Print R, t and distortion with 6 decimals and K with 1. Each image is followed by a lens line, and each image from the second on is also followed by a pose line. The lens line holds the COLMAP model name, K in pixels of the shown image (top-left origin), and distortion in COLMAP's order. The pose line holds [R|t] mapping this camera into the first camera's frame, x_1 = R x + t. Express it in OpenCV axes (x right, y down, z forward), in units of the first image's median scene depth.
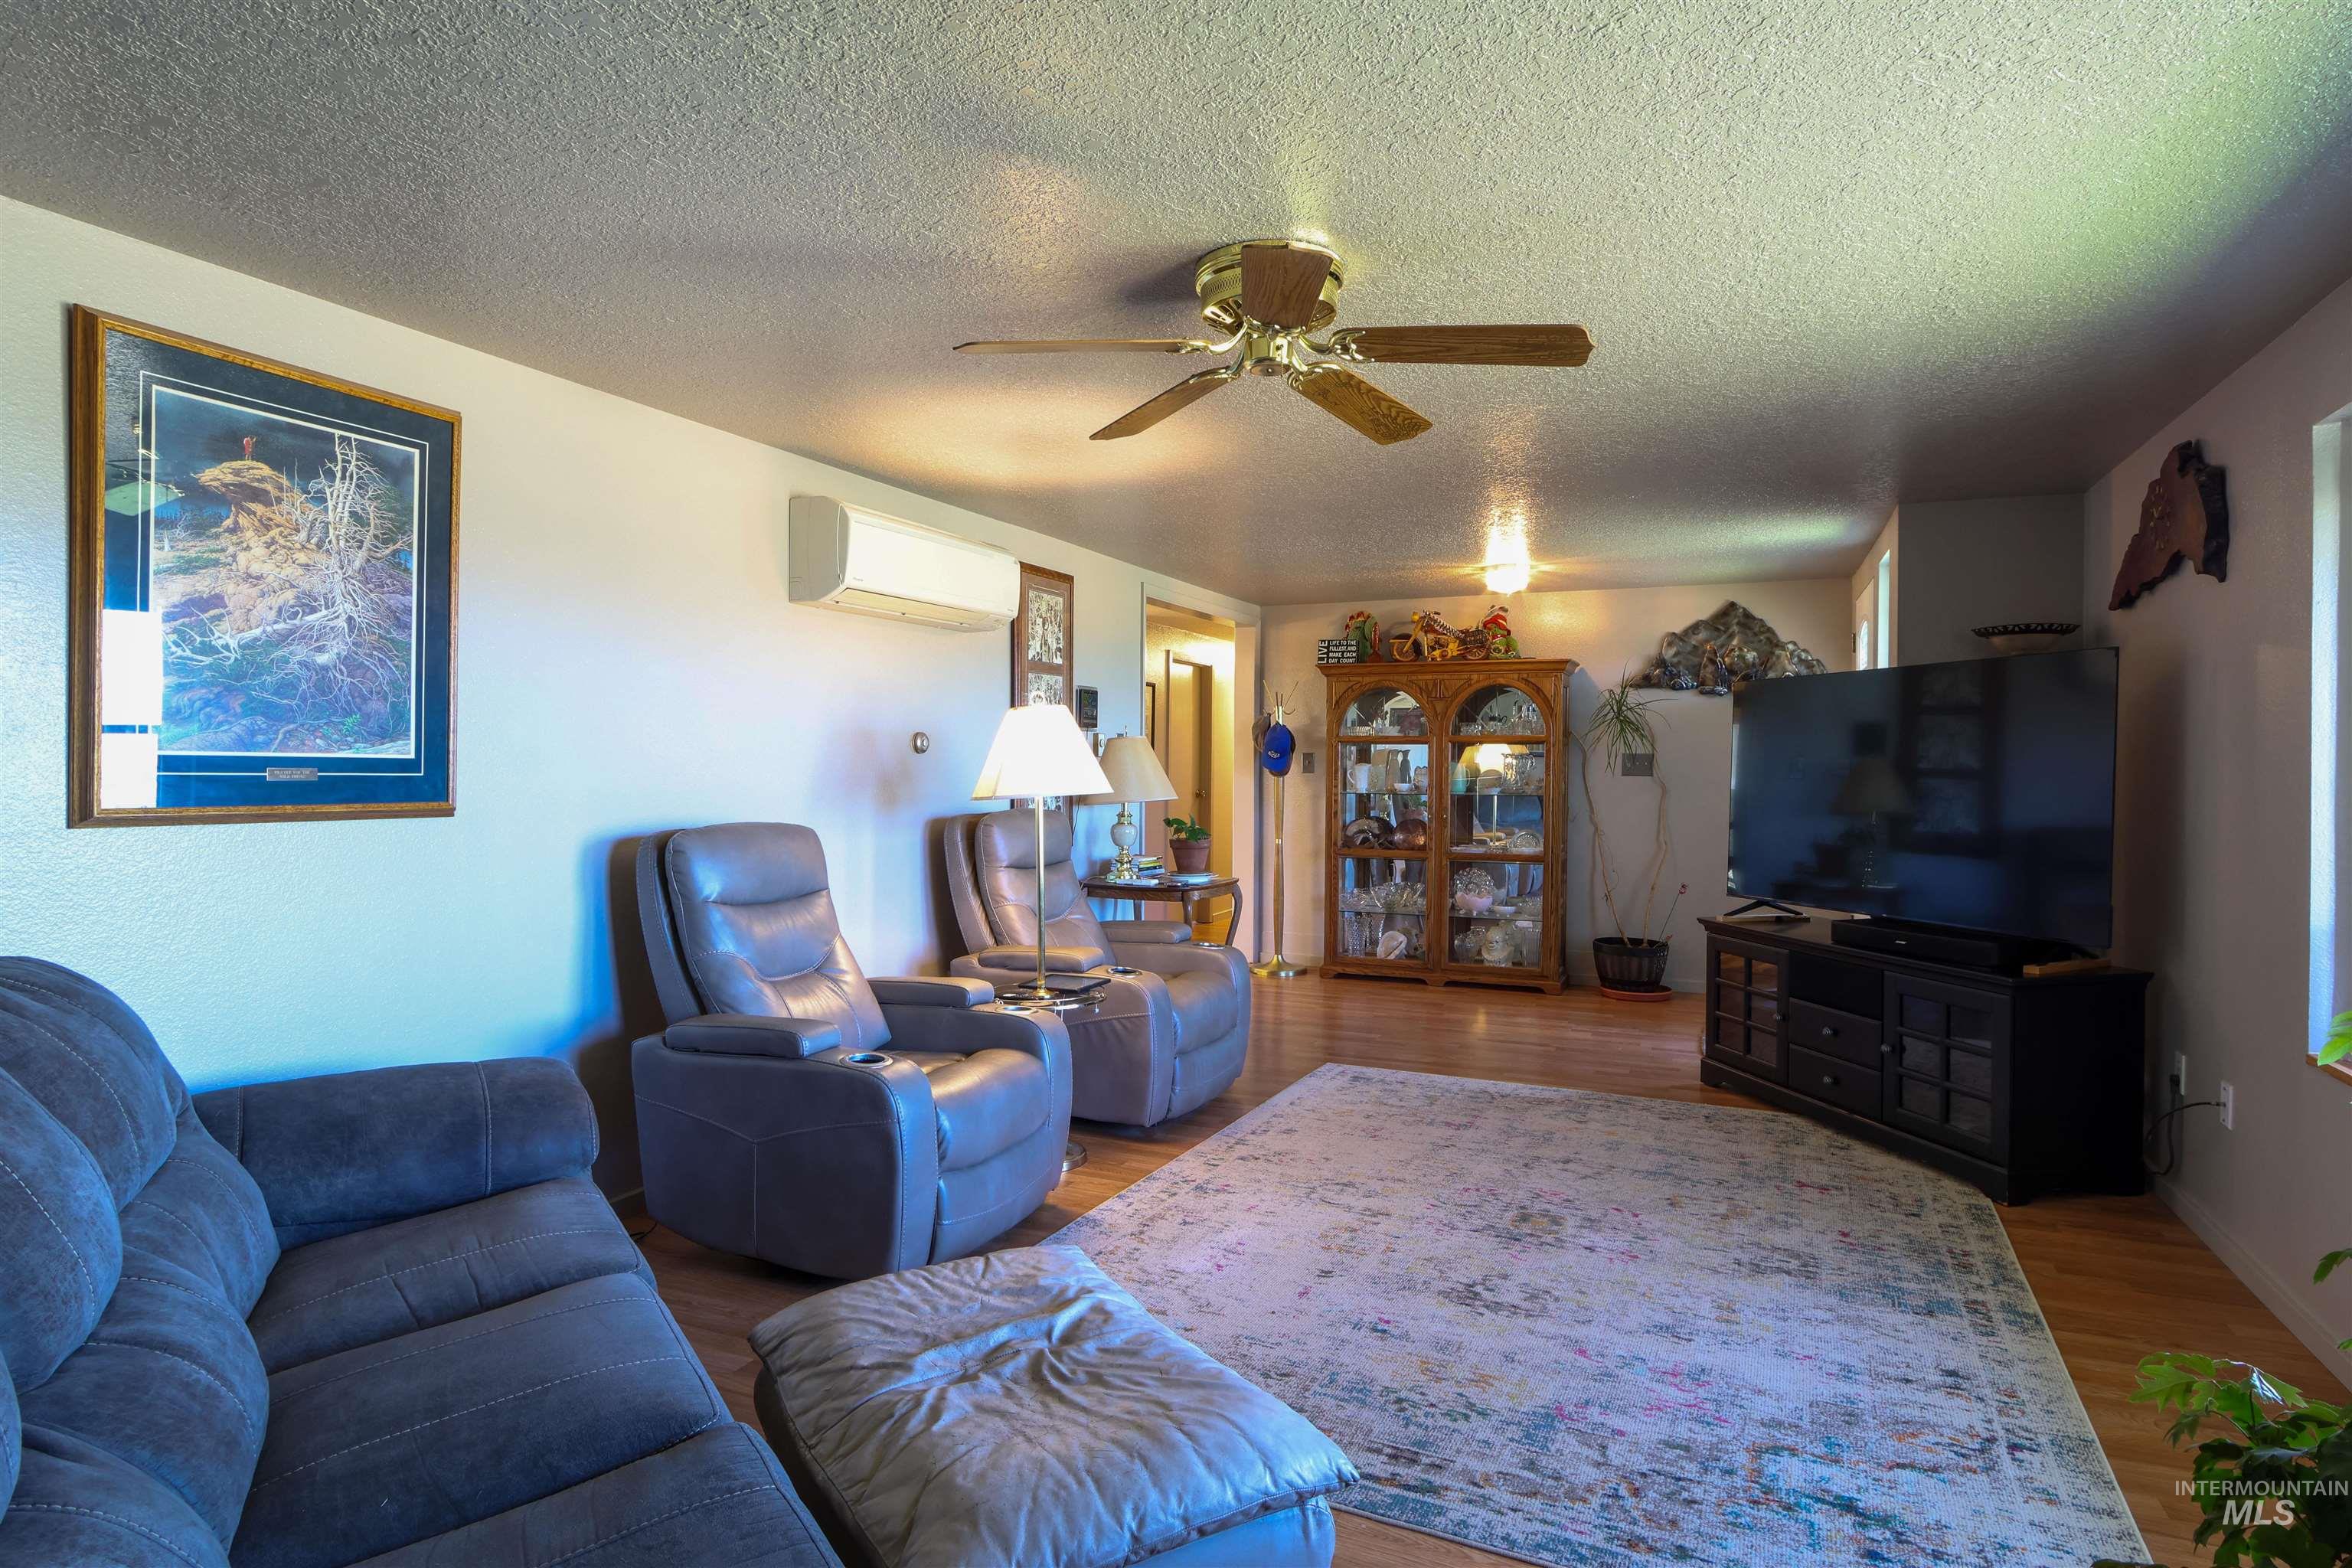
lens RADIAL K [[1253.1, 0, 1172.1], [0, 1253.1, 777.4], [0, 0, 1]] dist [-0.018869, 0.001682]
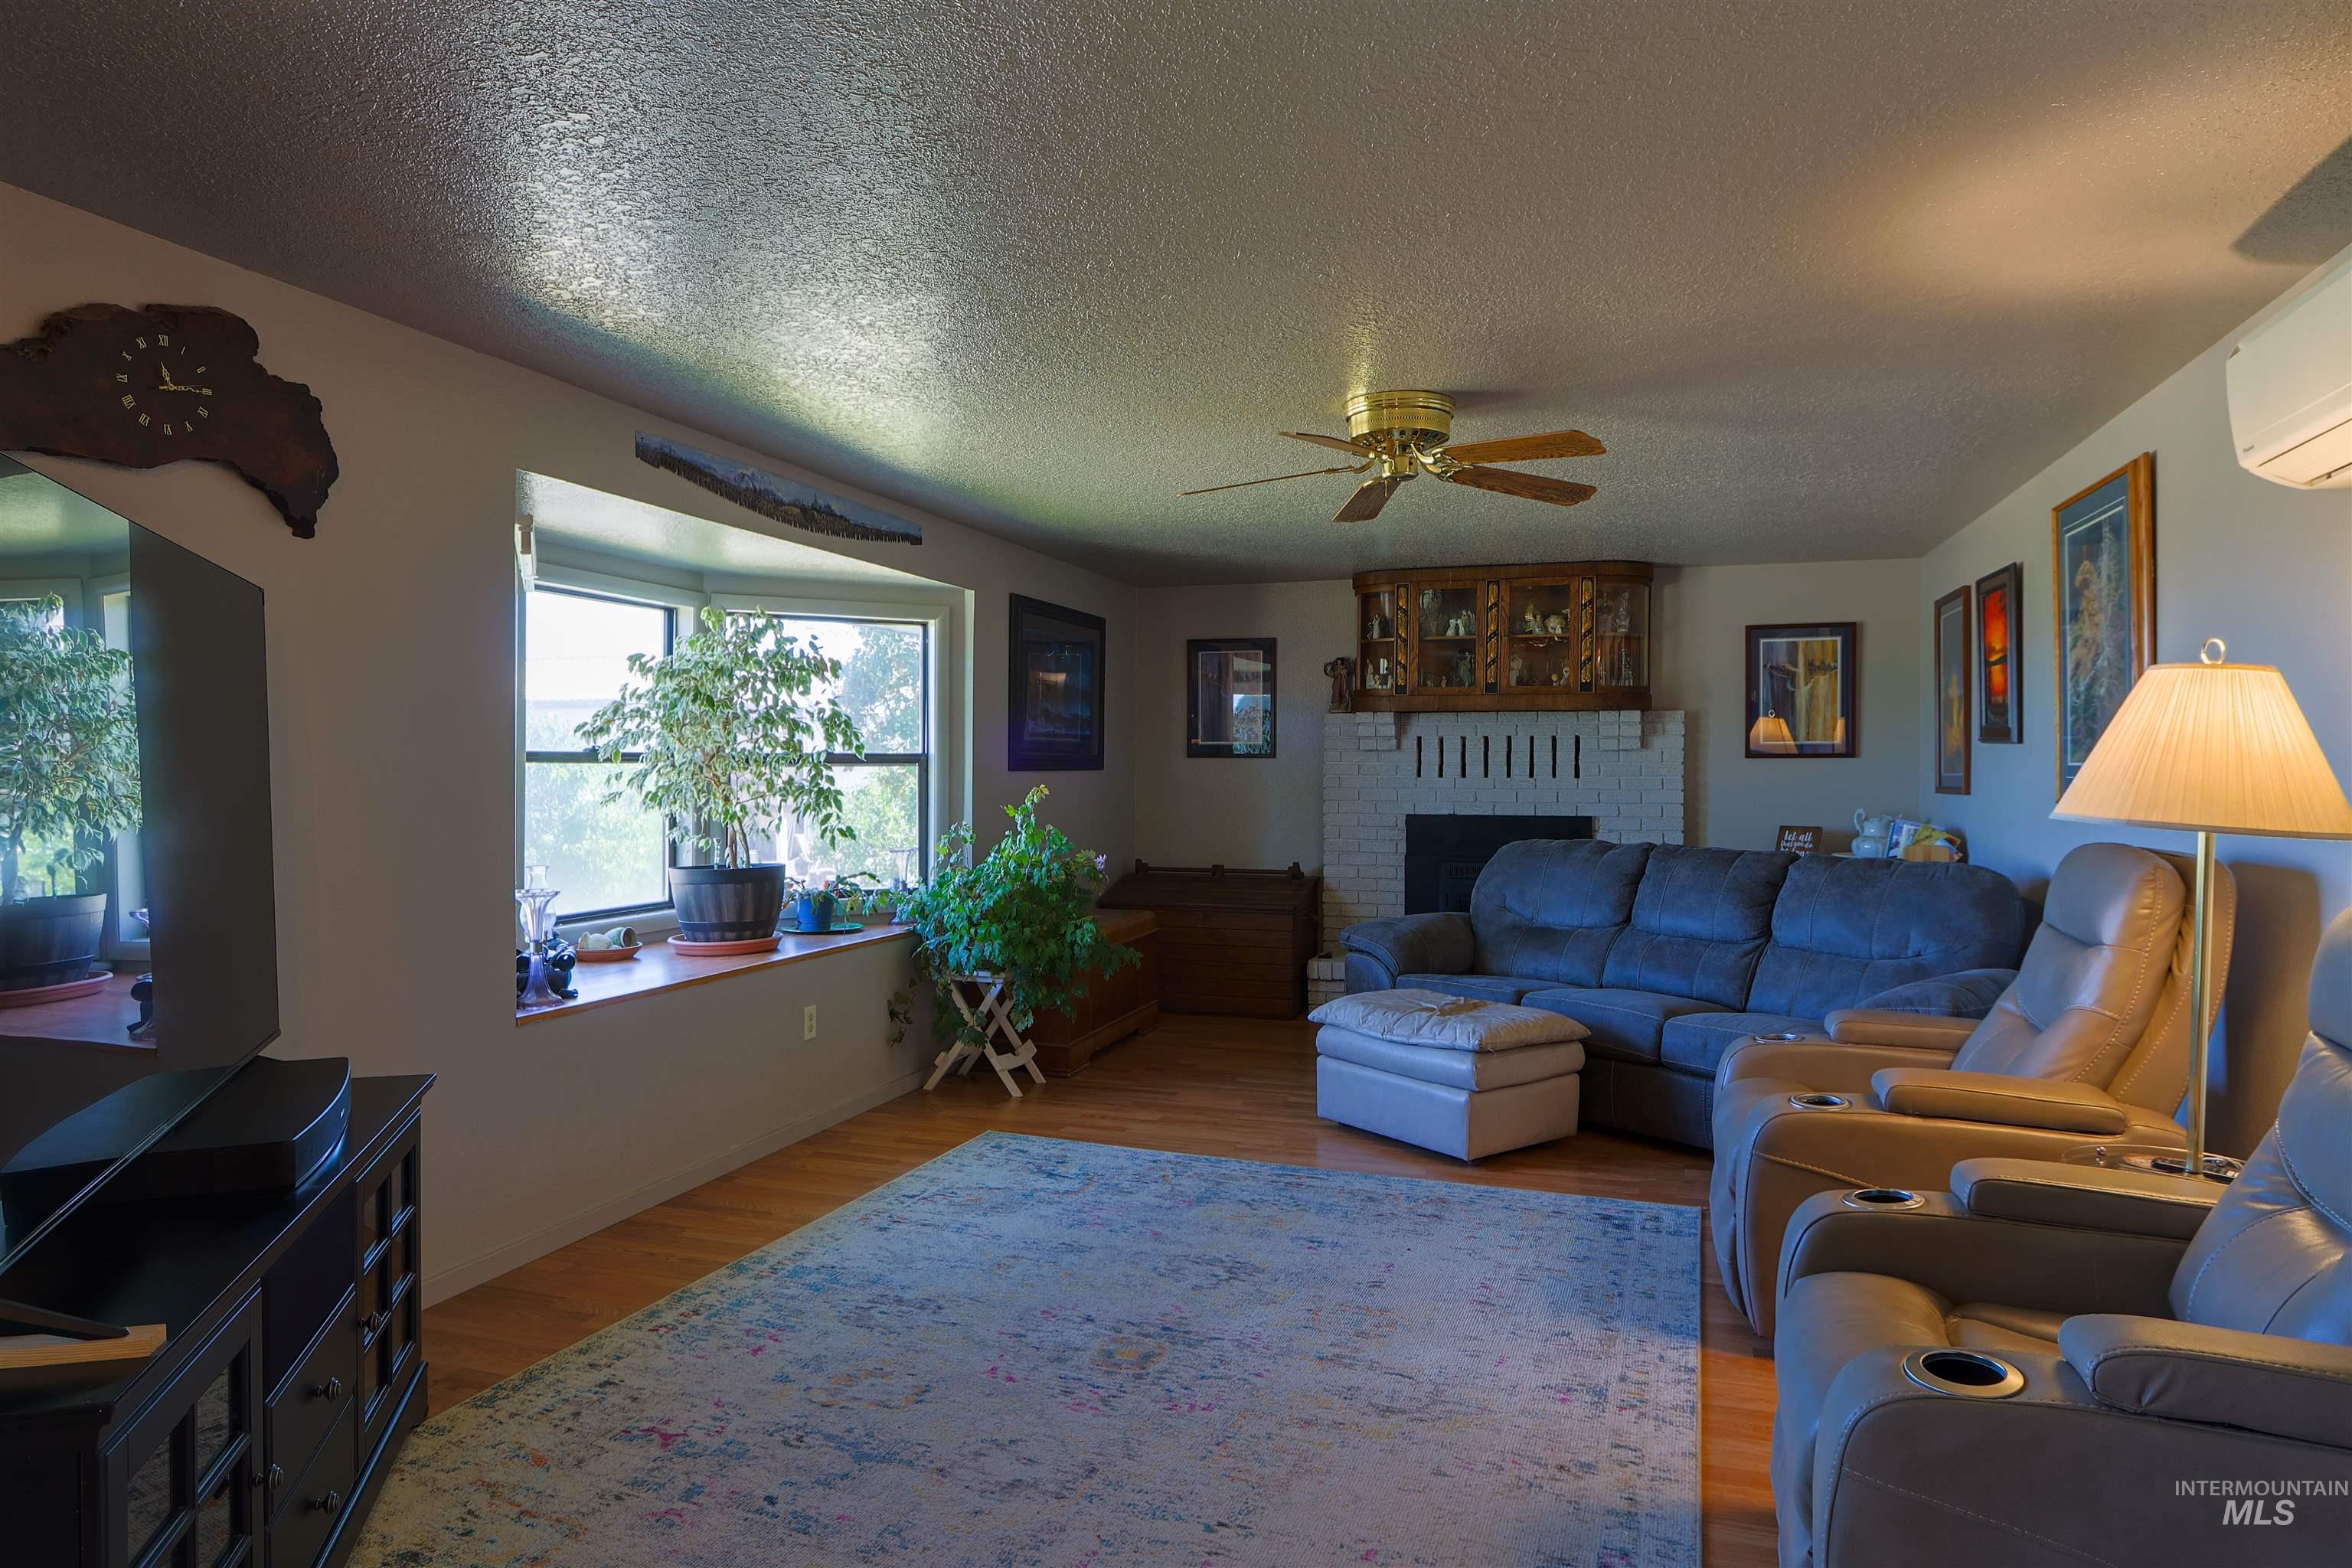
lens RADIAL K [[1253.1, 0, 1172.1], [0, 1253.1, 777.4], [0, 0, 1]] dist [-0.018869, 0.001682]
pose [[-0.995211, -0.002467, -0.097722, 0.380738], [-0.003962, 0.999878, 0.015105, -0.017382], [0.097673, 0.015420, -0.995099, 1.962459]]
